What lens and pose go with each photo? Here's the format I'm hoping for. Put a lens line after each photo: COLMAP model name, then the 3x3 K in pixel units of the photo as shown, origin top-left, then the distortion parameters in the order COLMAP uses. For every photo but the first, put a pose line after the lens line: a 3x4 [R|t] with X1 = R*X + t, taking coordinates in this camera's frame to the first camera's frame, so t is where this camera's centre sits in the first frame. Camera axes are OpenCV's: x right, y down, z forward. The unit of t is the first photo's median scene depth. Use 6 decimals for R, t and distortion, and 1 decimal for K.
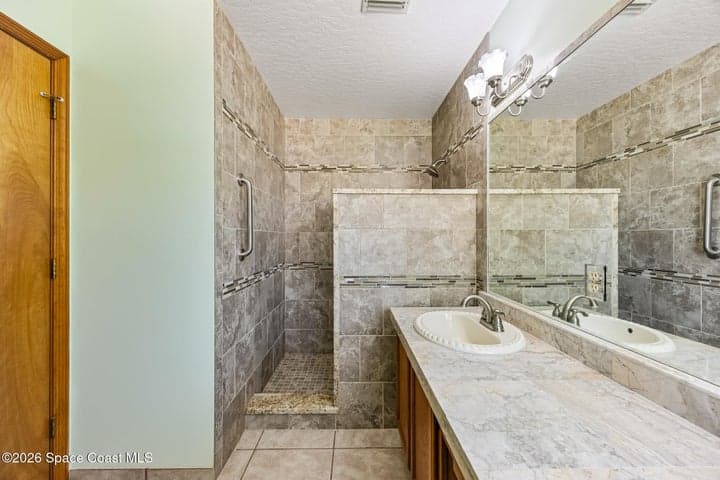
lens RADIAL K [[271.3, 0, 357.7], [0, 271.3, 238.1], [0, 0, 1]] dist [0.002198, 0.000225]
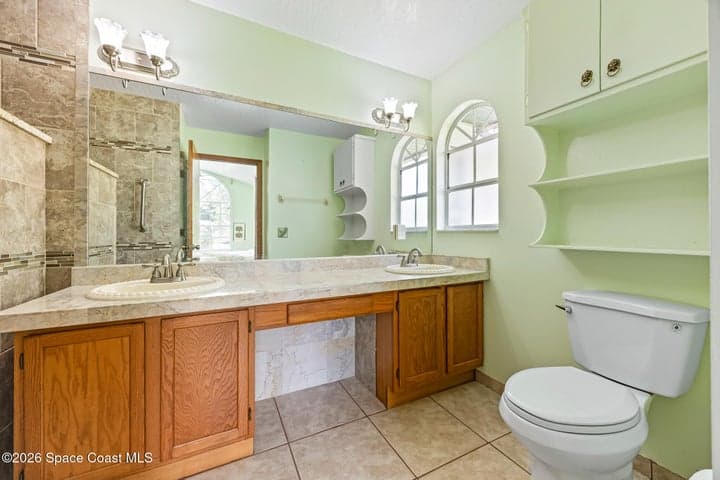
lens RADIAL K [[271.3, 0, 357.8], [0, 271.3, 235.8], [0, 0, 1]] dist [0.002198, 0.000225]
pose [[-0.438104, 0.001599, 0.898923, -0.619778], [0.004534, 0.999990, 0.000430, 0.098892], [-0.898913, 0.004264, -0.438107, 0.553119]]
